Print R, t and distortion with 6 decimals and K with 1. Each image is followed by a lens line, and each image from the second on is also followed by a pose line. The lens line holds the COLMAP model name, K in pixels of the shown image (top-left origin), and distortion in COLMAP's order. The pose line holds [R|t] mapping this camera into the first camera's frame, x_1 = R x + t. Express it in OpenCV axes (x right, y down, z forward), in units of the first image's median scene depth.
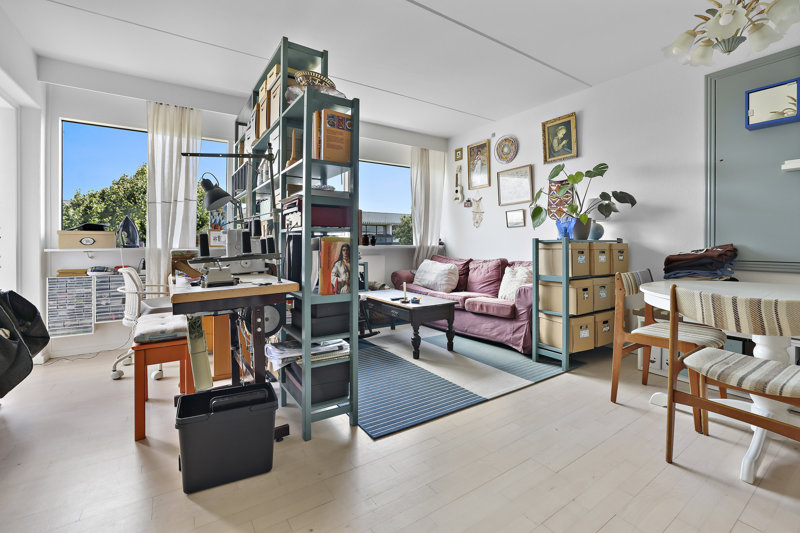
lens RADIAL K [[345.5, 0, 398.2], [0, 345.5, 246.6], [0, 0, 1]] dist [-0.032696, 0.000075]
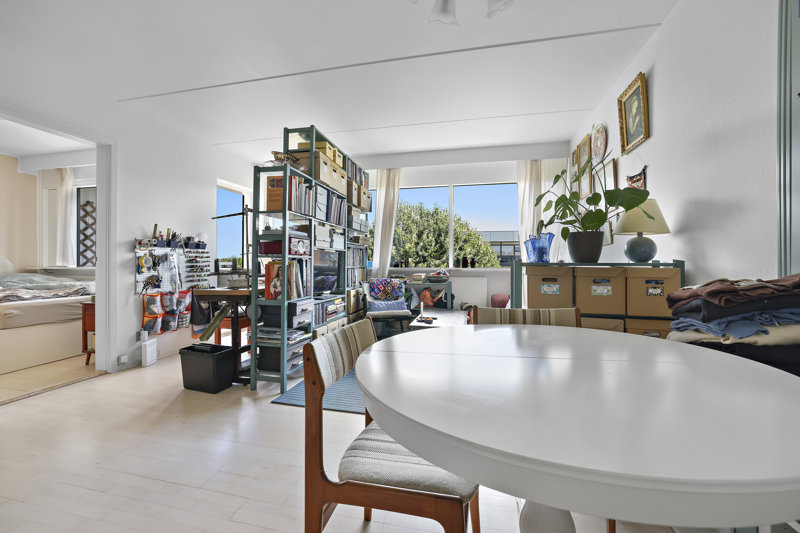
lens RADIAL K [[337.6, 0, 397.3], [0, 337.6, 263.8], [0, 0, 1]] dist [-0.052986, 0.016190]
pose [[0.686379, 0.003157, -0.727237, 0.814381], [-0.011003, 0.999921, -0.006045, -0.009342], [0.727161, 0.012151, 0.686360, 0.264672]]
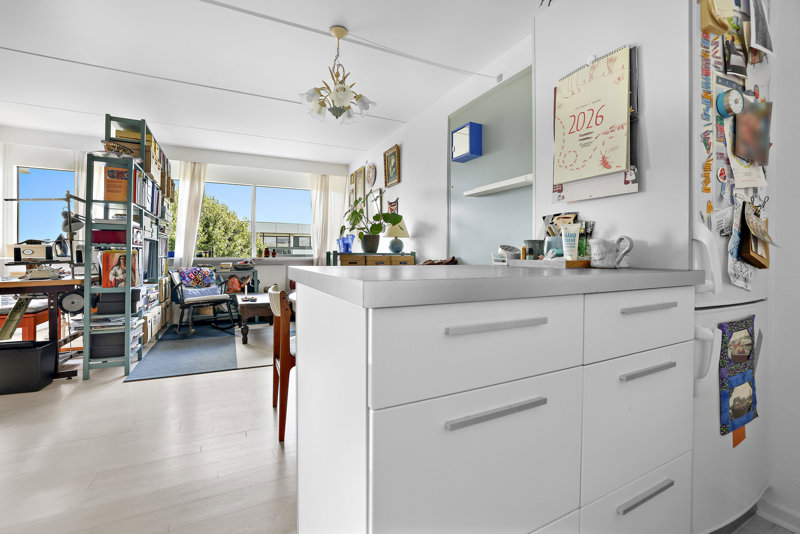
lens RADIAL K [[337.6, 0, 397.3], [0, 337.6, 264.3], [0, 0, 1]] dist [-0.052986, 0.016190]
pose [[0.991919, 0.008841, -0.126564, 0.830286], [-0.007100, 0.999874, 0.014206, 0.003677], [0.126674, -0.013193, 0.991857, -0.185945]]
